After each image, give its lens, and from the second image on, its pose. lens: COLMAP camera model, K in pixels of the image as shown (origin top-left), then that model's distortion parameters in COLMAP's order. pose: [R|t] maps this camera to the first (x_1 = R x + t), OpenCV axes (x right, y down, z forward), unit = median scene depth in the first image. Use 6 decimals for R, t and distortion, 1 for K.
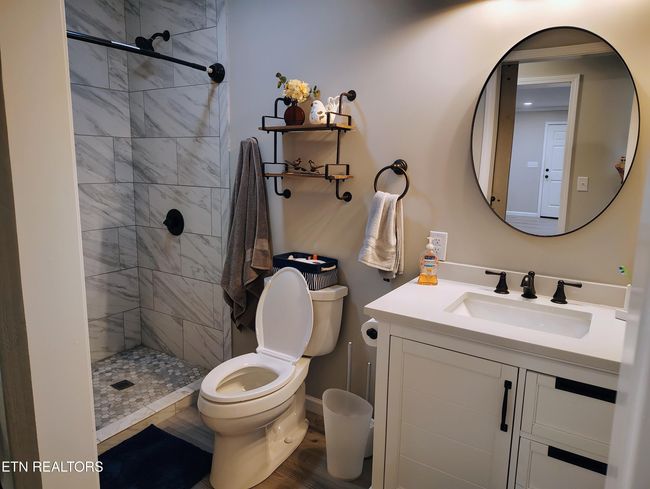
lens RADIAL K [[447.1, 0, 325.2], [0, 447.1, 240.4], [0, 0, 1]] dist [0.041117, -0.051570]
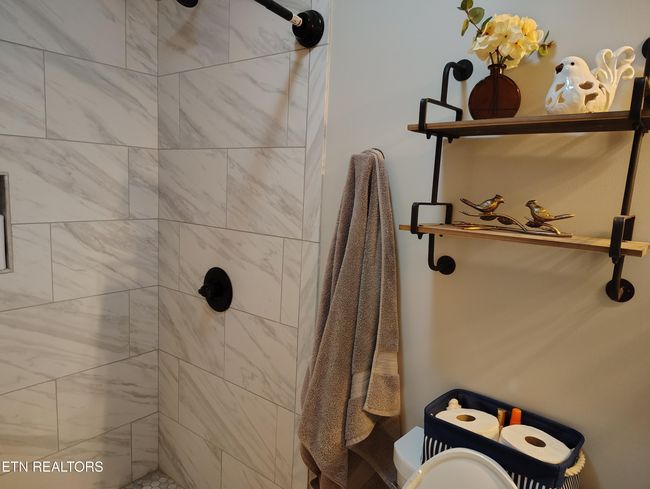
lens RADIAL K [[454.5, 0, 324.8], [0, 454.5, 246.8], [0, 0, 1]] dist [0.011600, -0.005504]
pose [[0.994855, 0.040281, -0.092960, -0.145721], [-0.043500, 0.998513, -0.032865, -0.087356], [0.091498, 0.036740, 0.995127, 0.427660]]
